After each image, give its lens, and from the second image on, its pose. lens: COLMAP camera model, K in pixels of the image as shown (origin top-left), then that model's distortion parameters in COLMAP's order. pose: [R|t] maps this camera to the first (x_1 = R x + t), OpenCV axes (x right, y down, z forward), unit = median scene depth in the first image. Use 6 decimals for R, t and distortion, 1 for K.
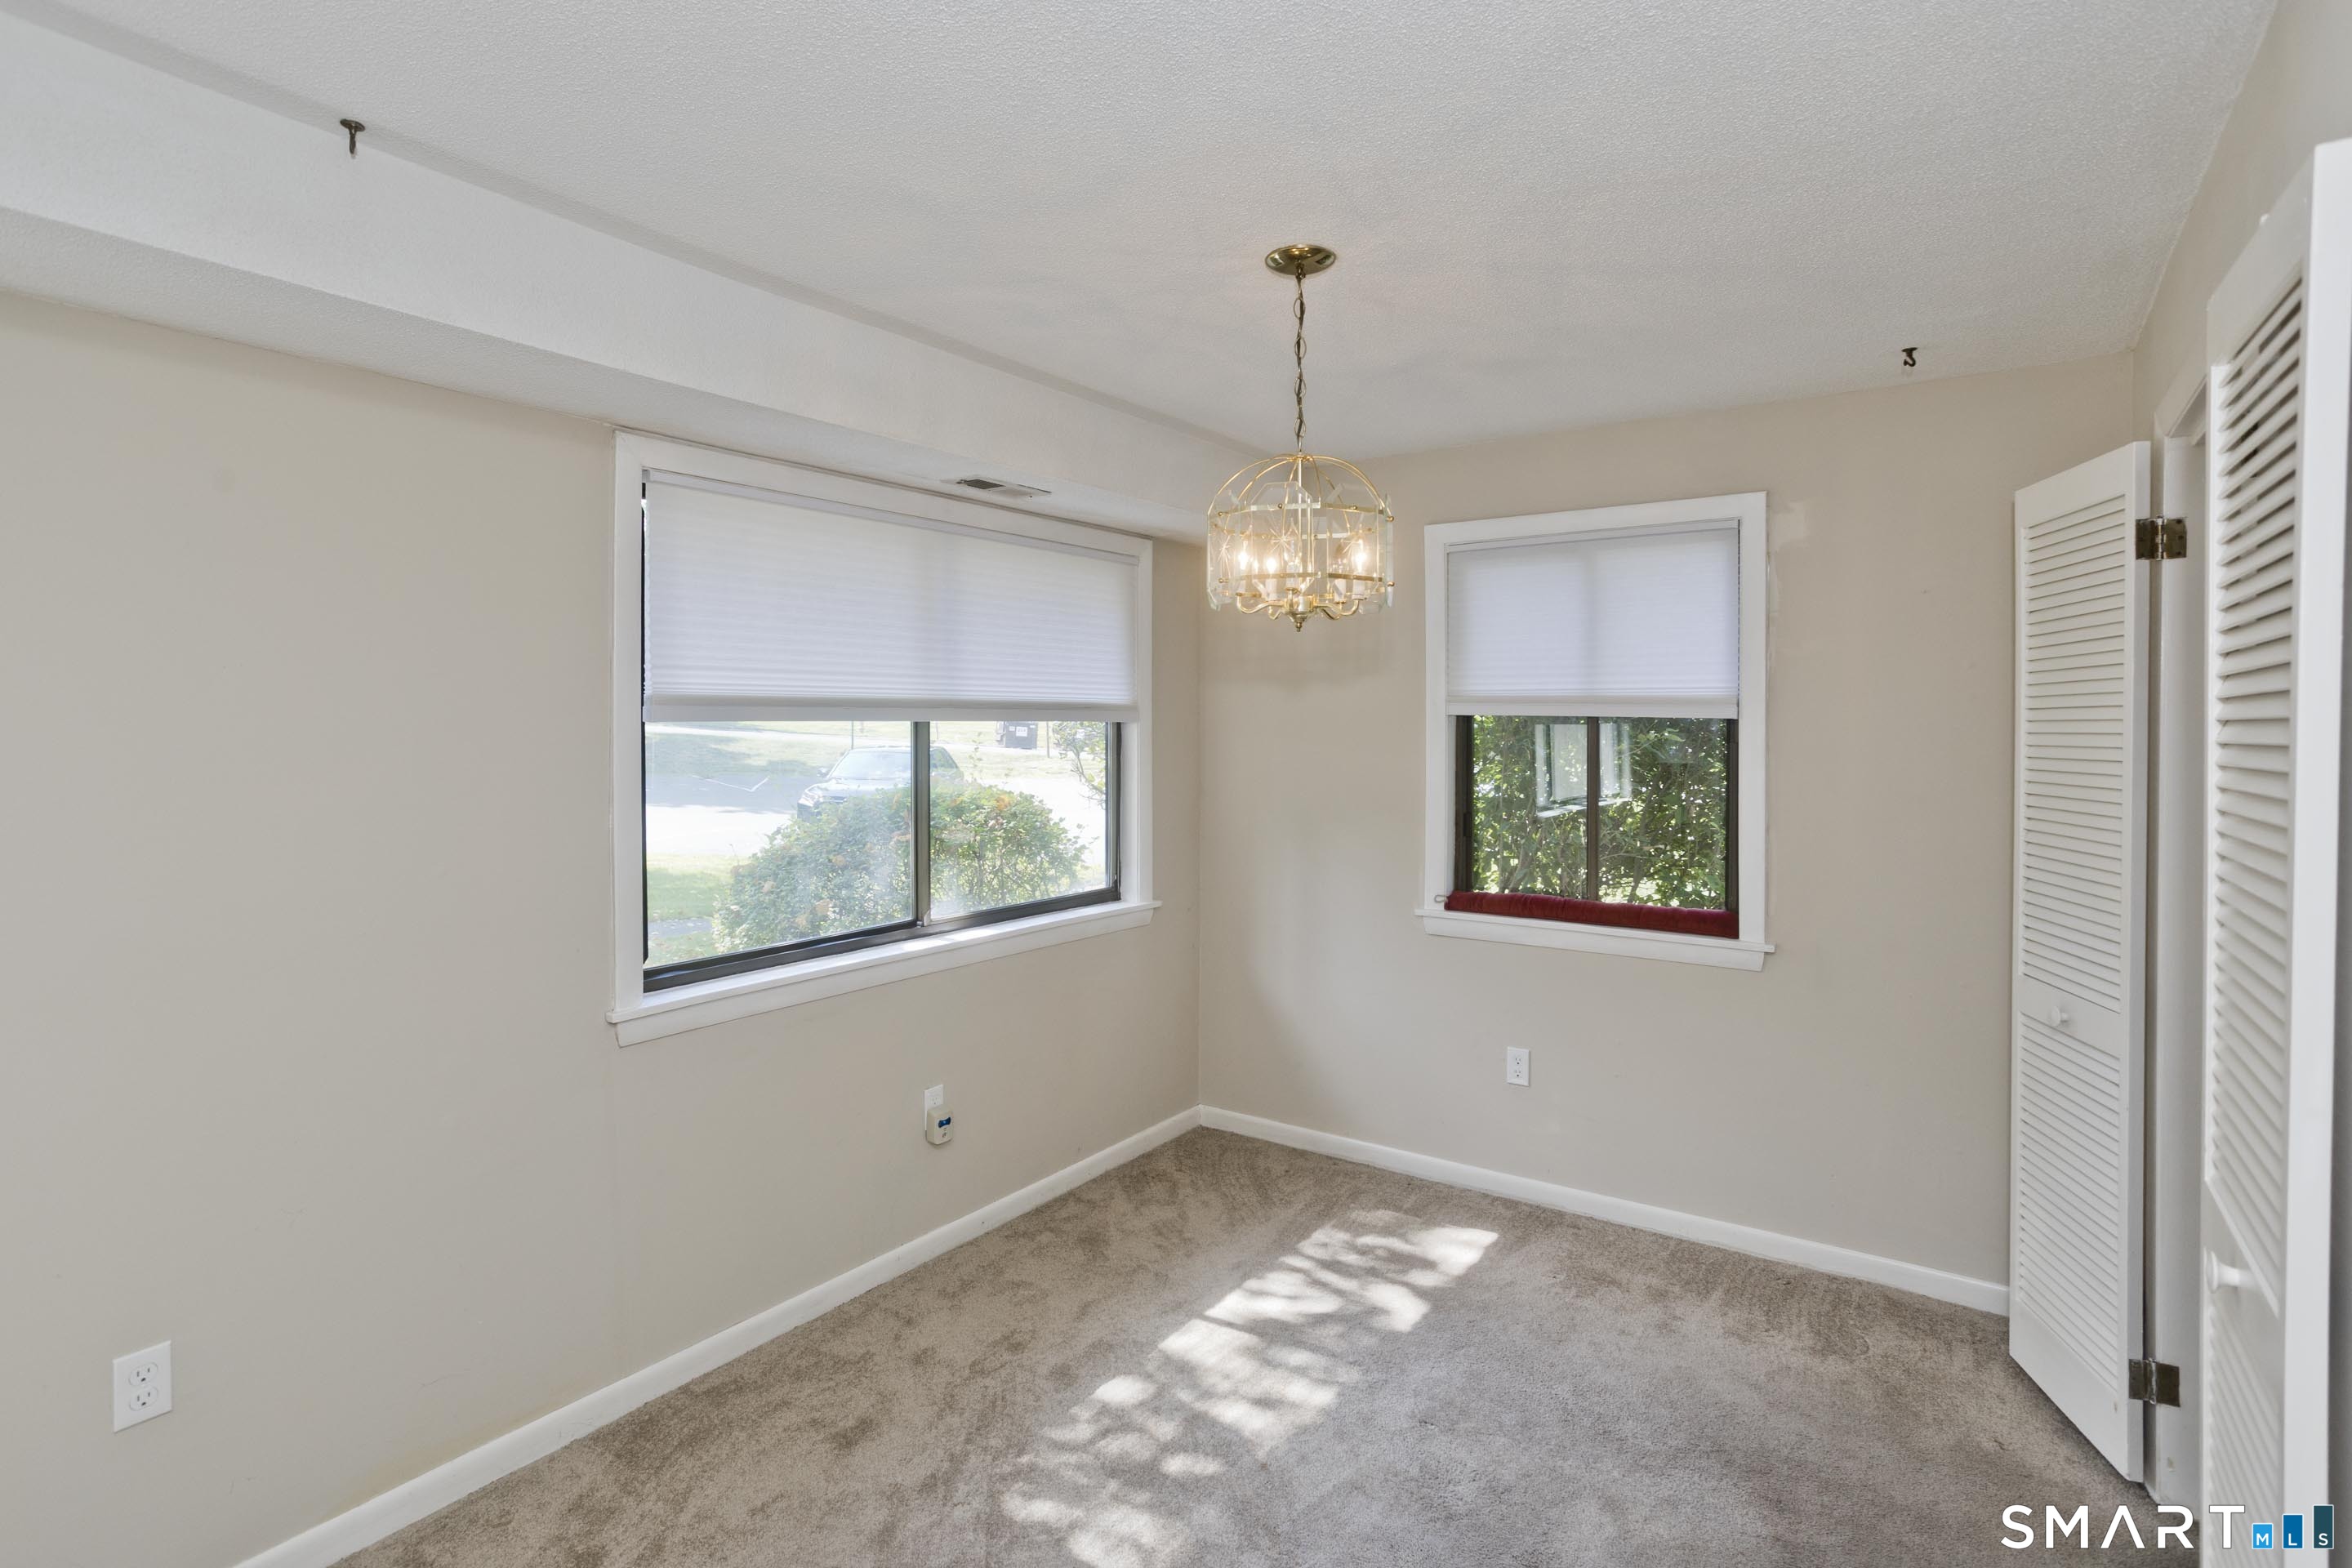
lens RADIAL K [[1156.2, 0, 1171.6], [0, 1156.2, 719.8], [0, 0, 1]] dist [-0.051449, 0.029760]
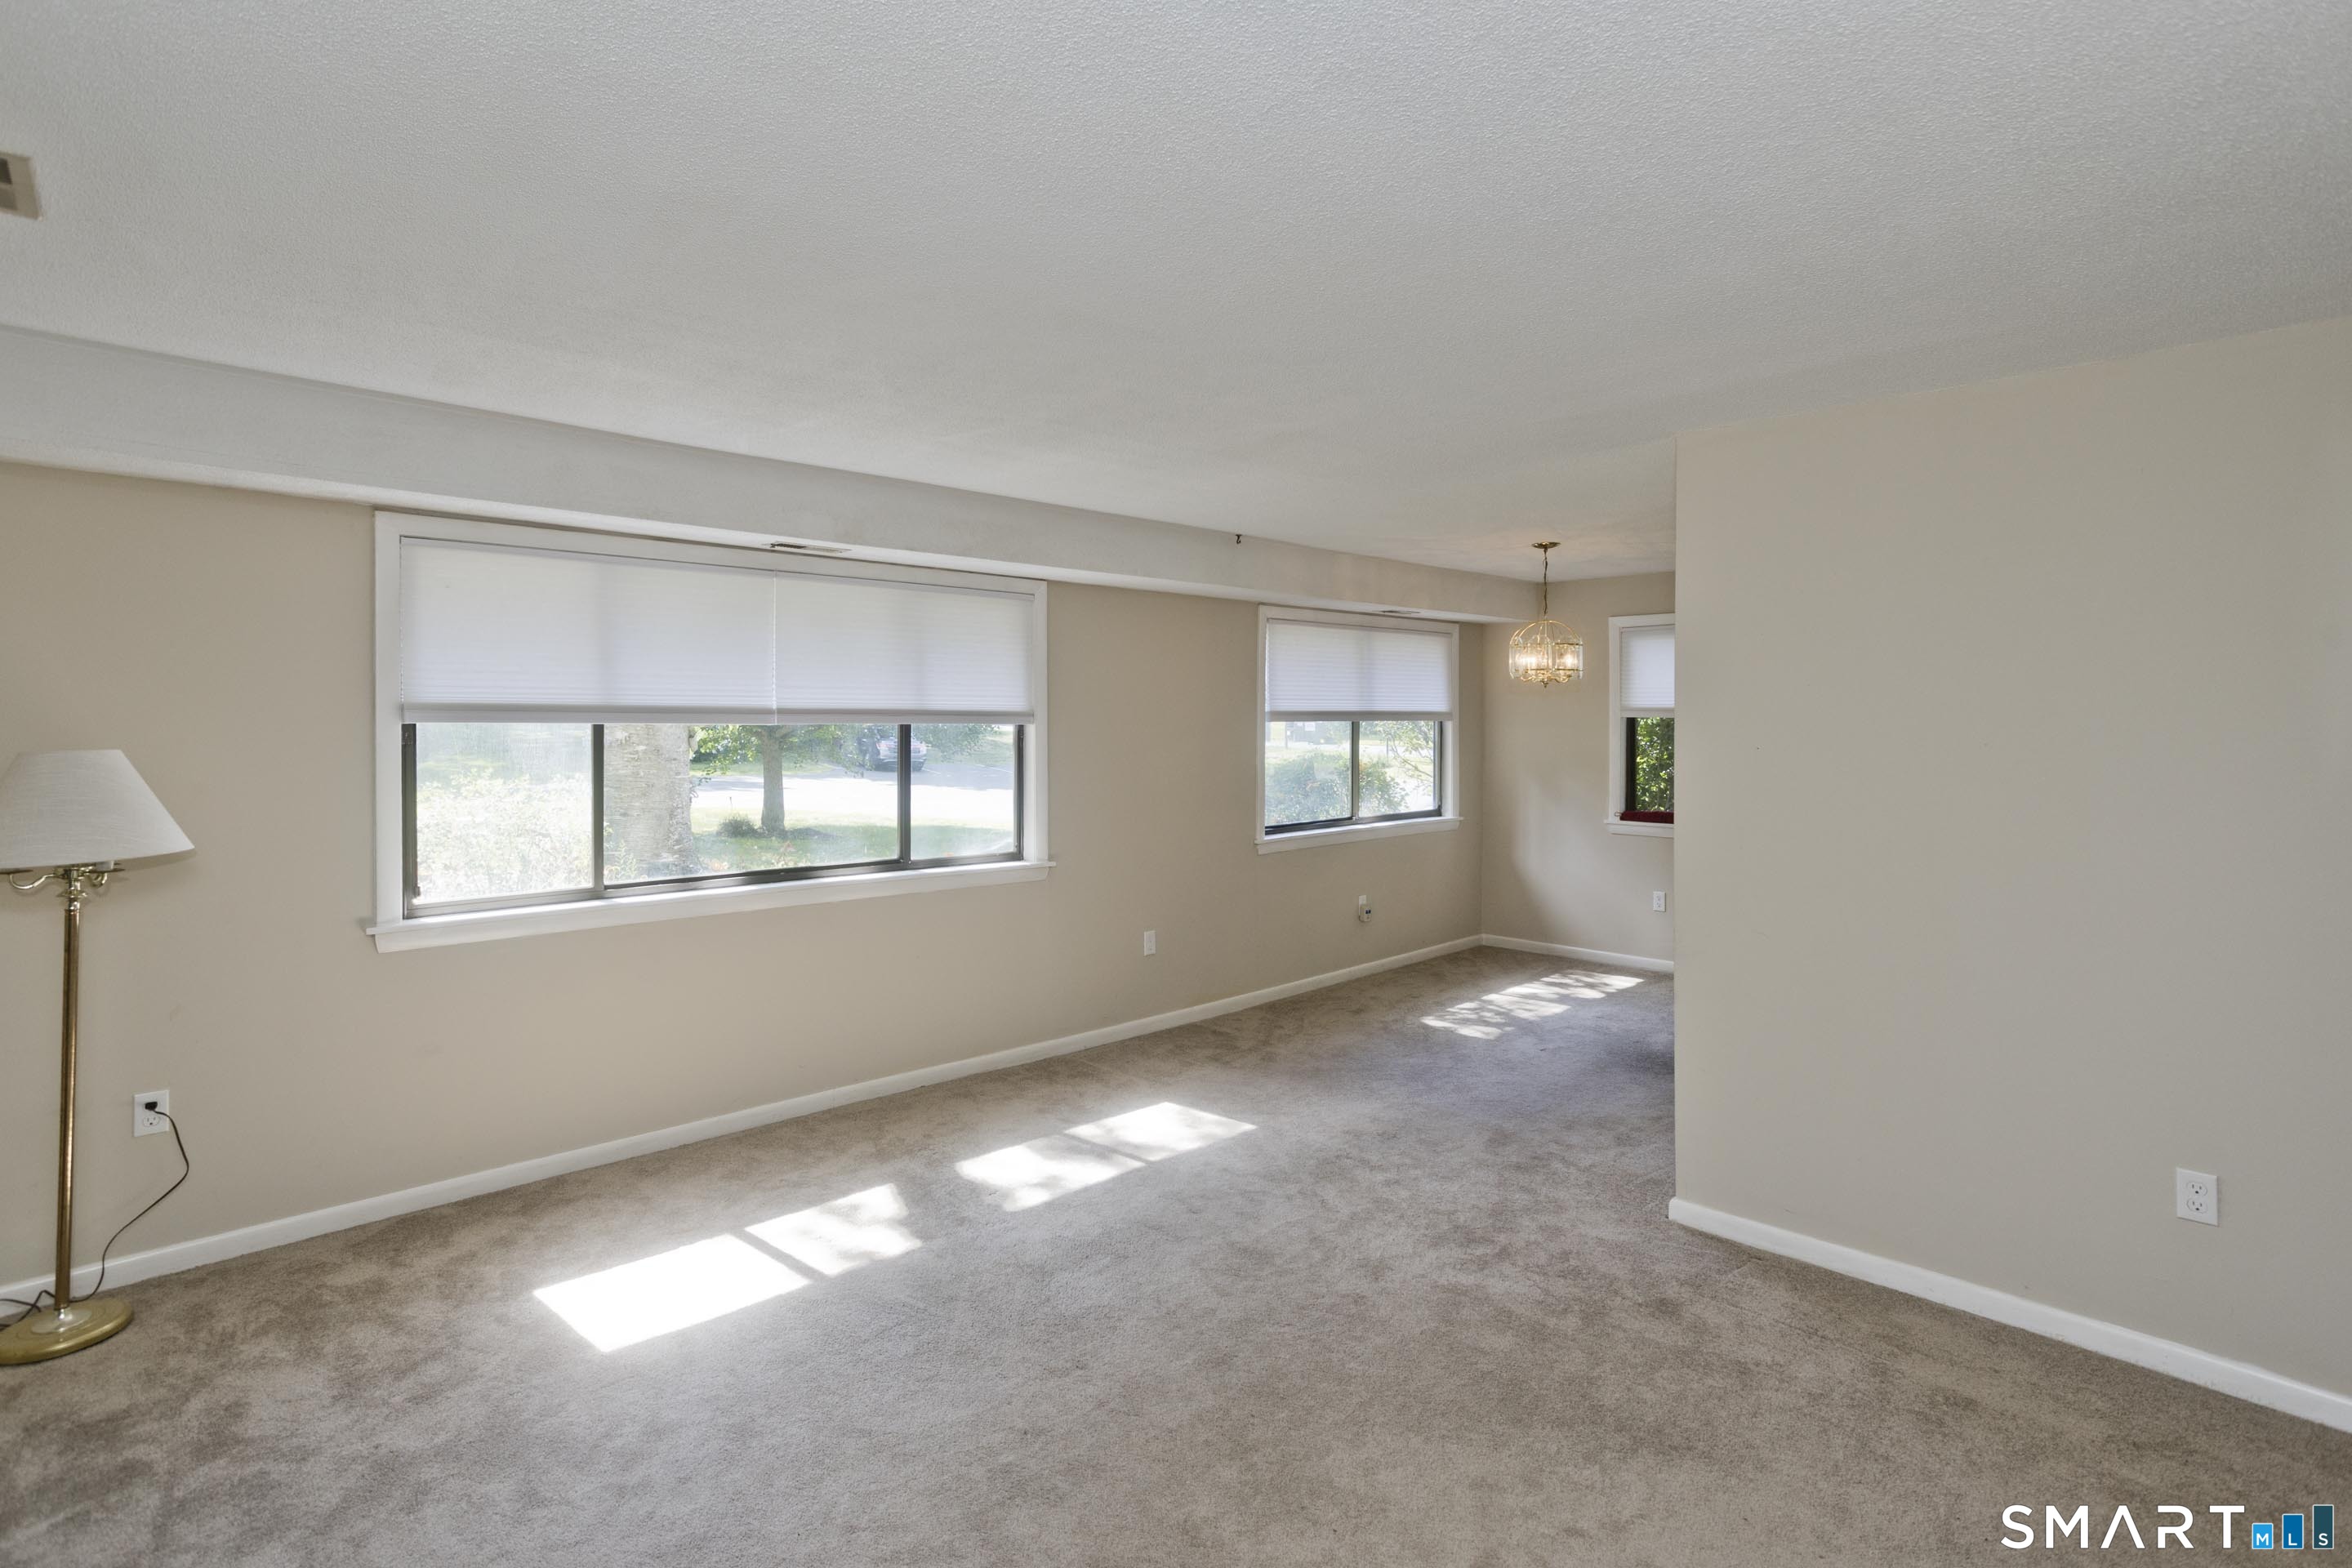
lens RADIAL K [[1156.2, 0, 1171.6], [0, 1156.2, 719.8], [0, 0, 1]] dist [-0.051449, 0.029760]
pose [[0.982909, -0.001505, -0.184088, -0.161717], [0.002435, 0.999985, 0.004823, -0.013434], [0.184078, -0.005189, 0.982898, -1.145321]]
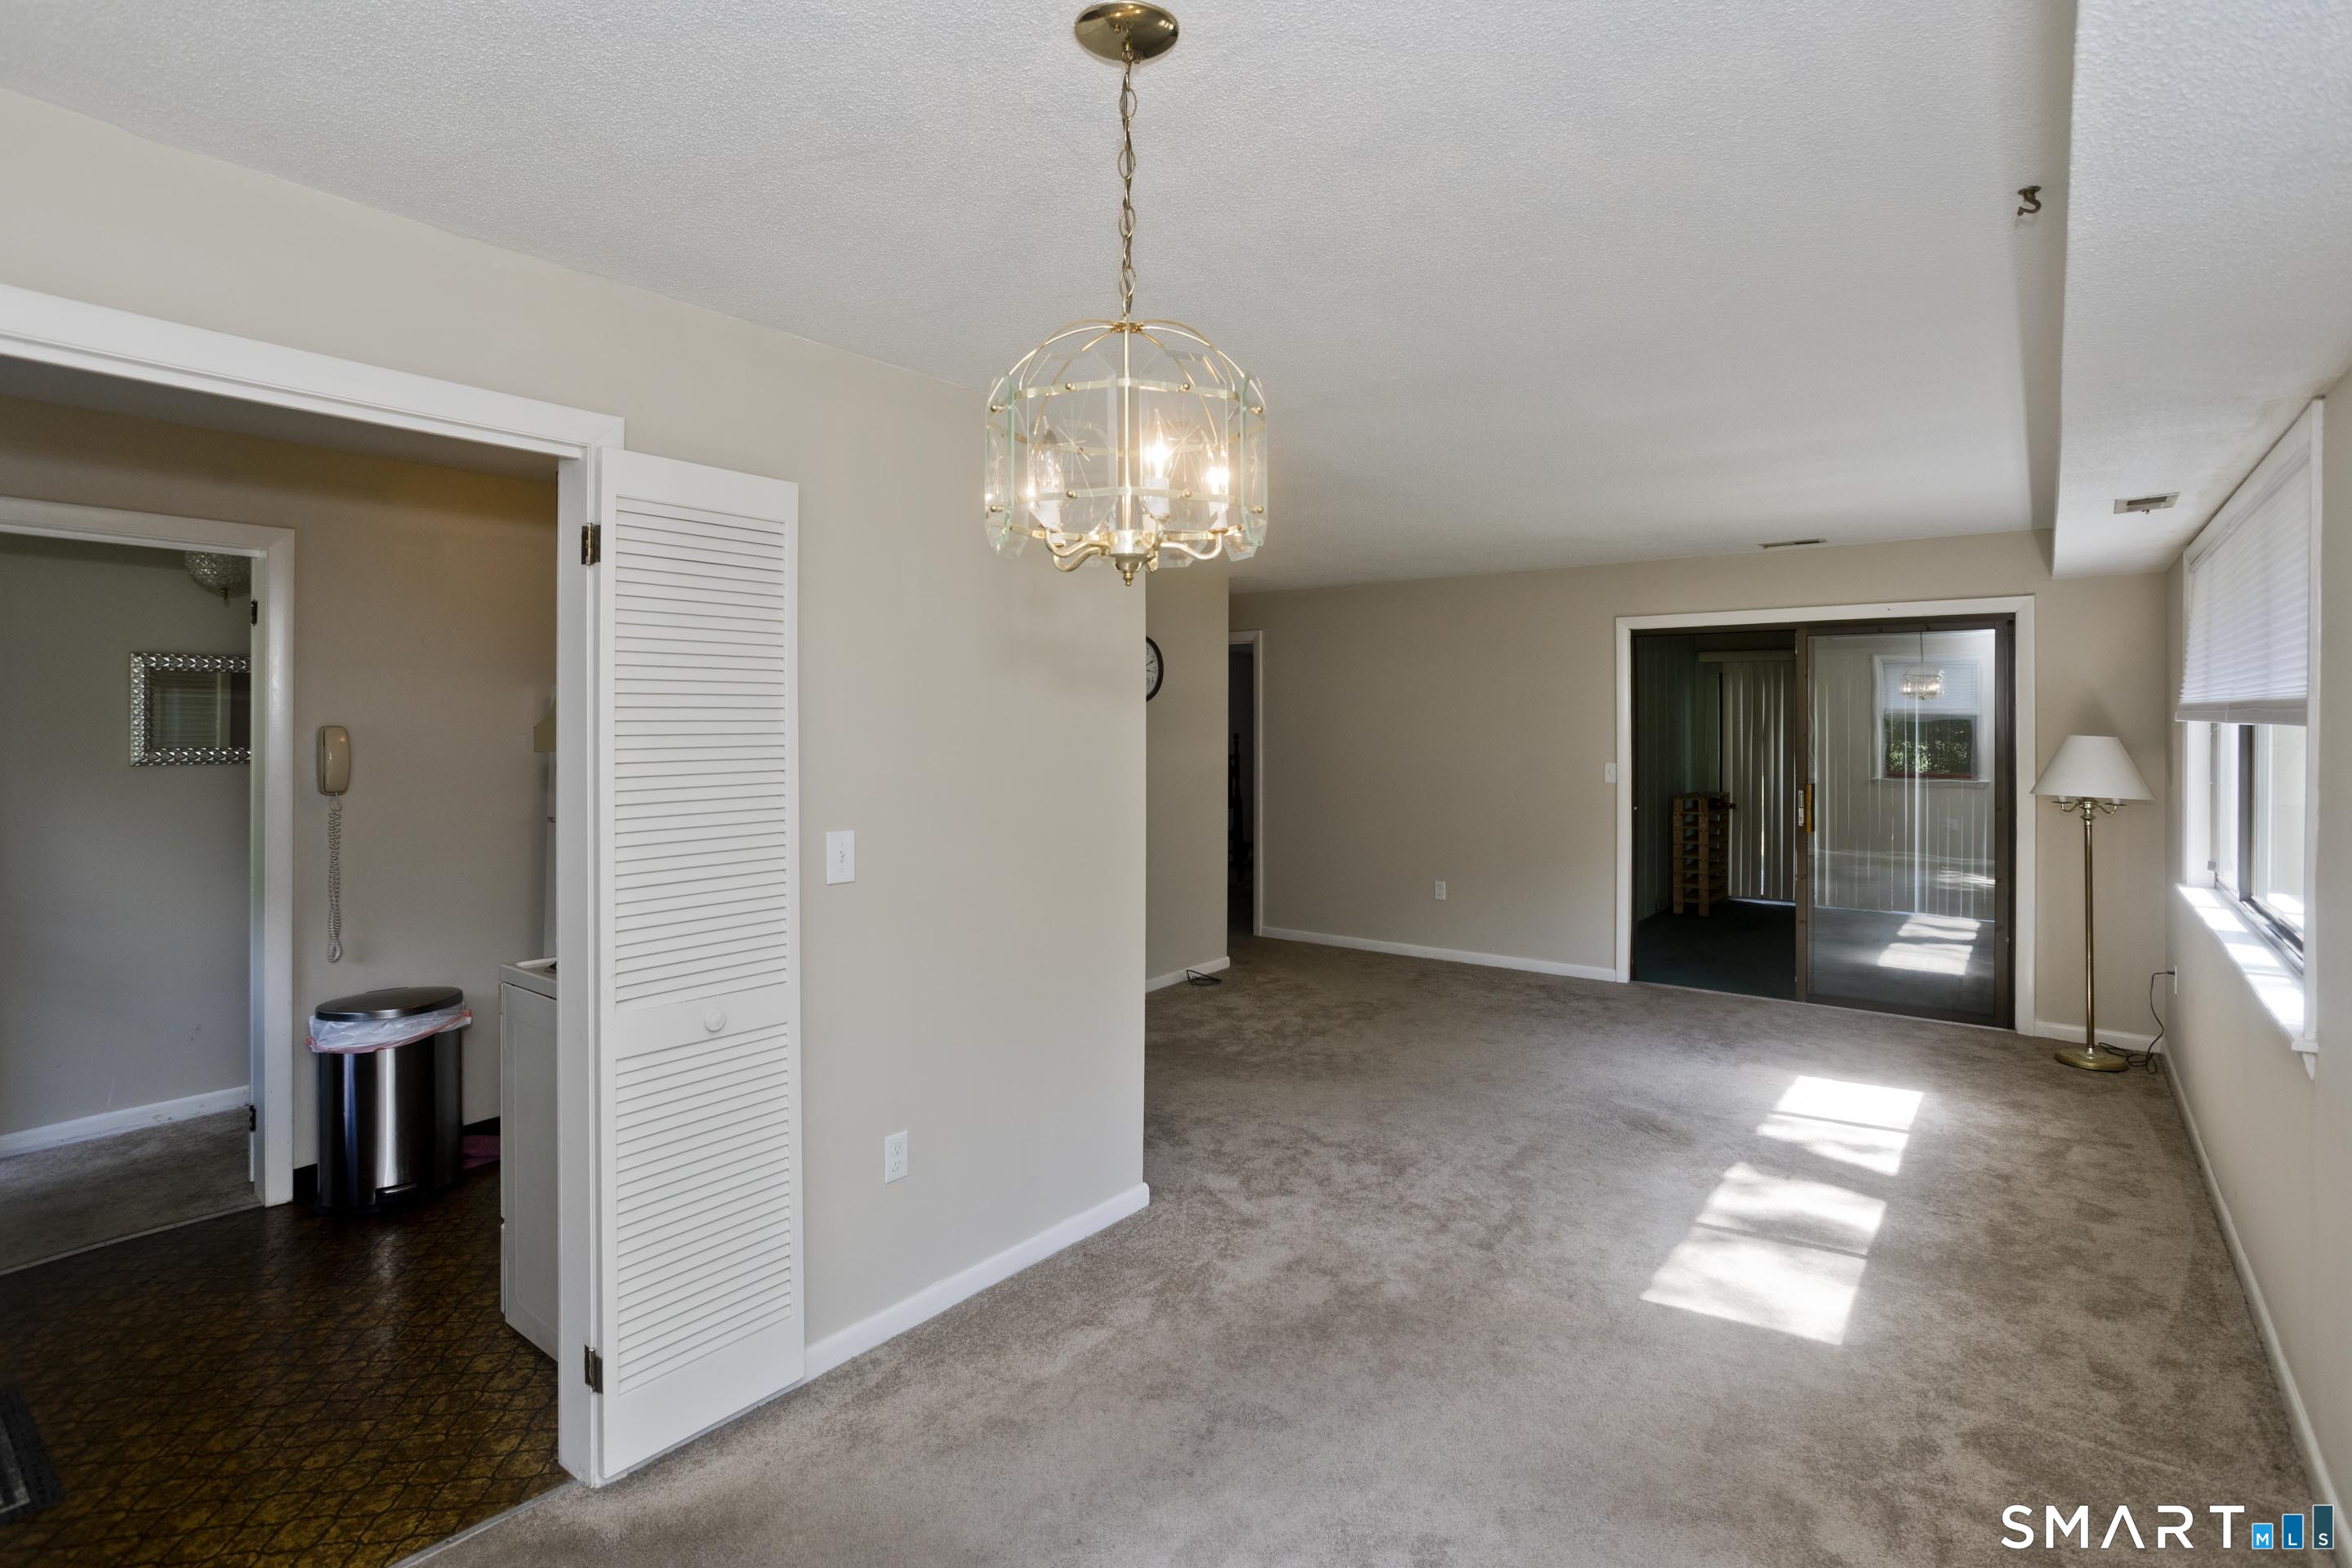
lens RADIAL K [[1156.2, 0, 1171.6], [0, 1156.2, 719.8], [0, 0, 1]] dist [-0.051449, 0.029760]
pose [[-0.999051, -0.002288, 0.043505, 0.033120], [-0.002448, 0.999990, -0.003613, -0.000222], [-0.043497, -0.003716, -0.999047, 1.128376]]
